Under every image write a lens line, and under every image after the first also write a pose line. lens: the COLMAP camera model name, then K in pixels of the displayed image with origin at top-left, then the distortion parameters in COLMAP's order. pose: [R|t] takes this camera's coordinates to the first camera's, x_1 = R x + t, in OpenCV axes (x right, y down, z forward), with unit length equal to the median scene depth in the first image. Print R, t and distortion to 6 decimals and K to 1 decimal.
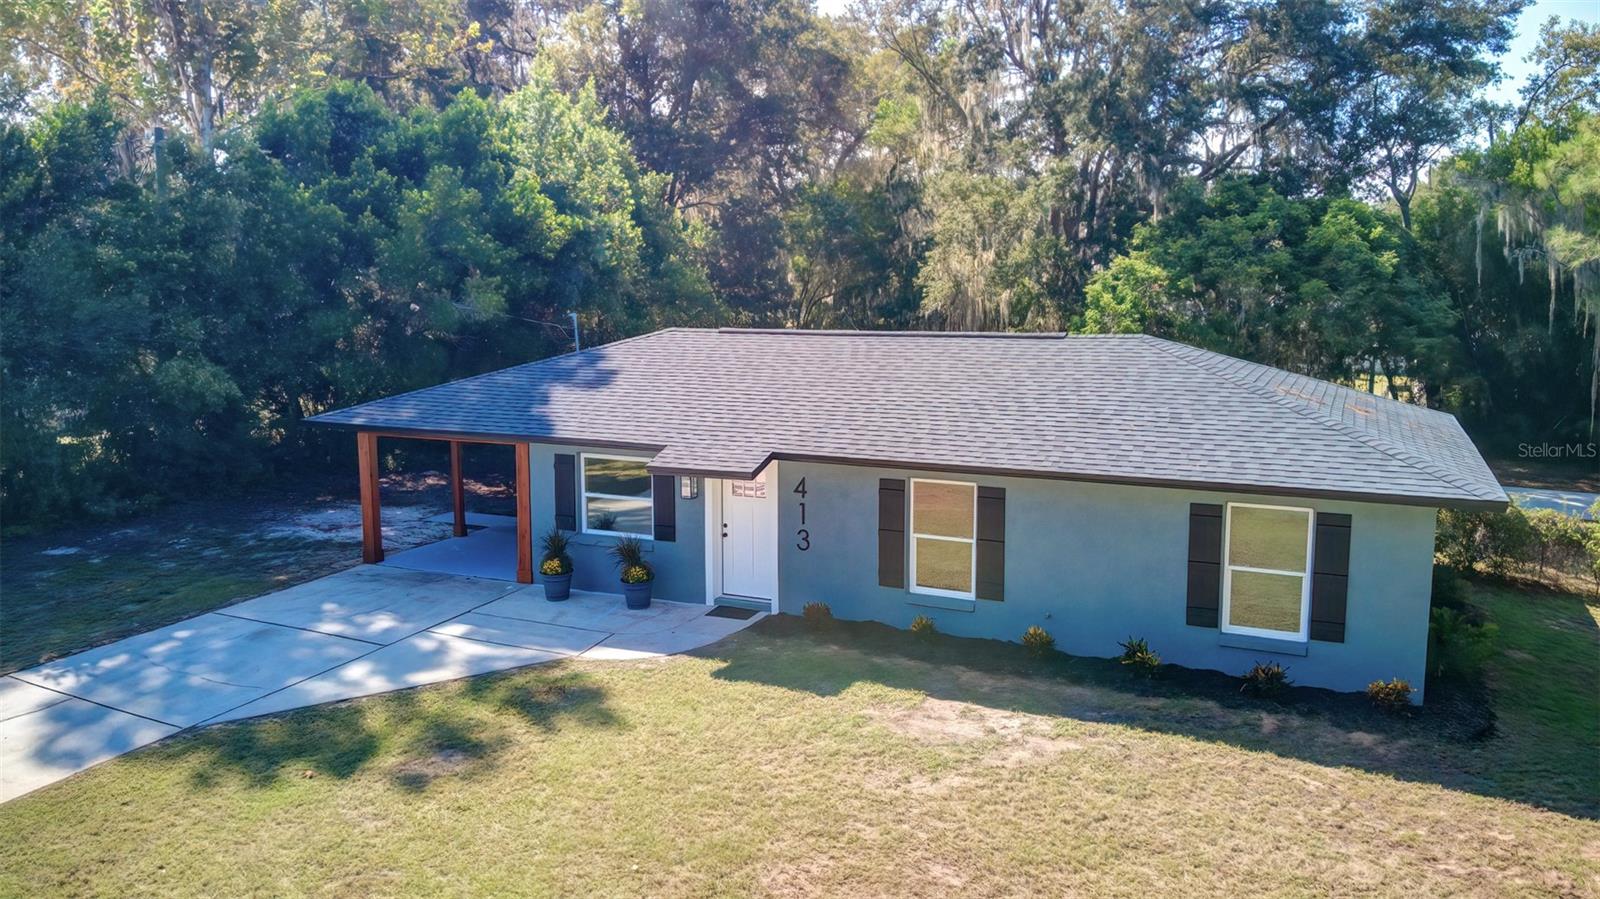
lens RADIAL K [[1156.9, 0, 793.4], [0, 1156.9, 447.3], [0, 0, 1]] dist [0.136596, -0.241541]
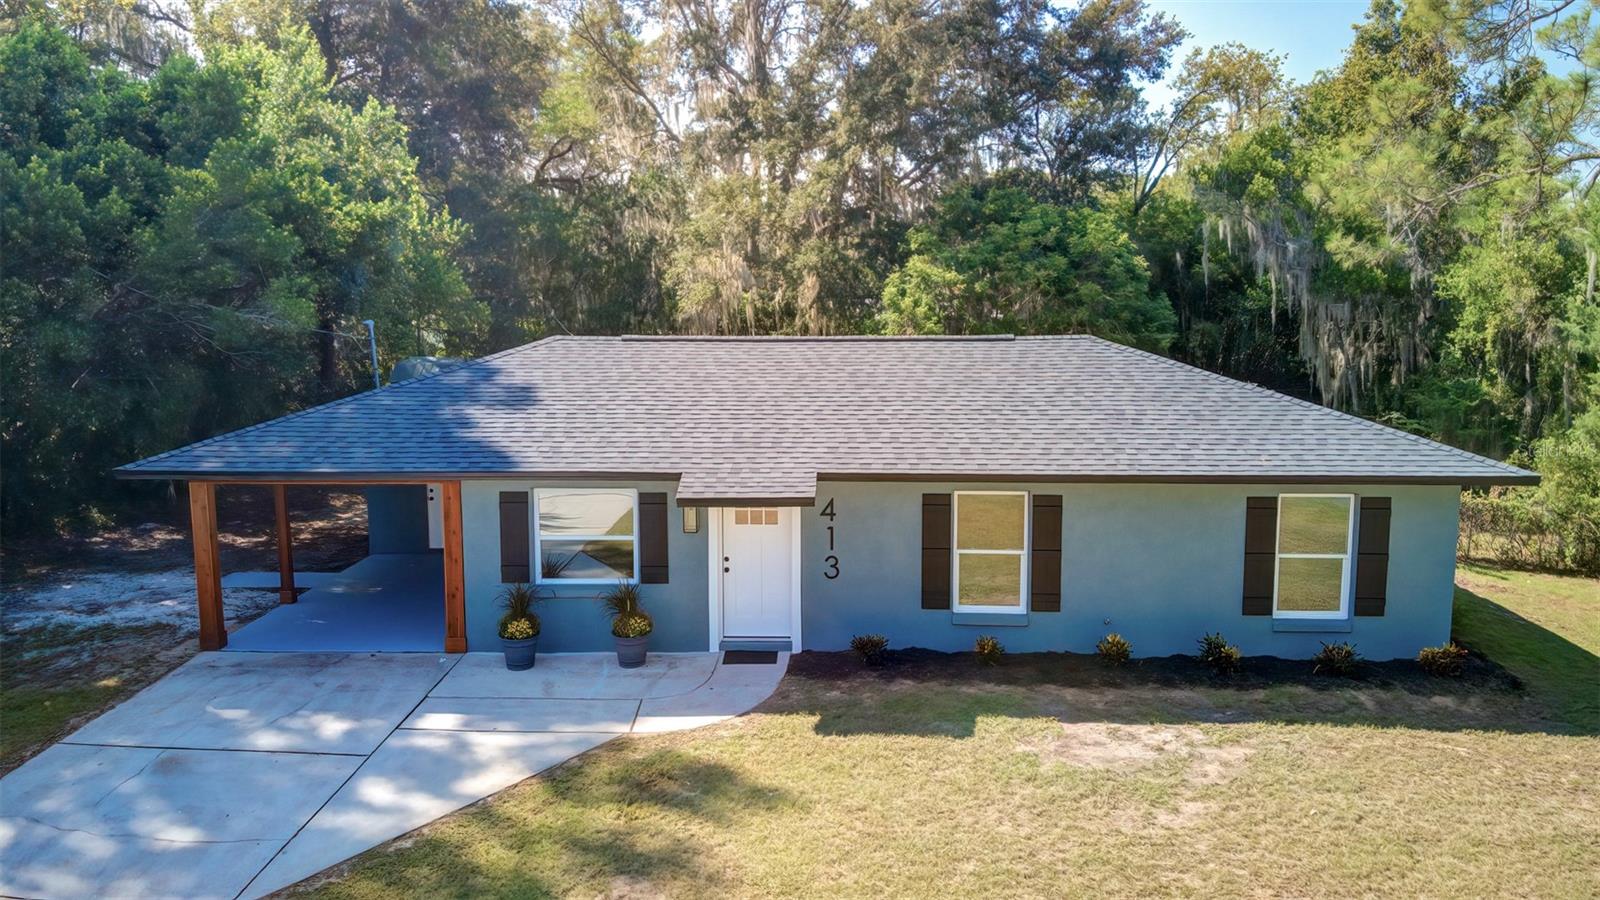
lens RADIAL K [[1163.0, 0, 800.0], [0, 1163.0, 450.0], [0, 0, 1]] dist [0.095782, -0.185932]
pose [[0.921359, -0.055519, 0.384728, -0.388774], [0.055088, 0.998408, 0.012149, -0.026190], [-0.384790, 0.010000, 0.922950, 0.182318]]
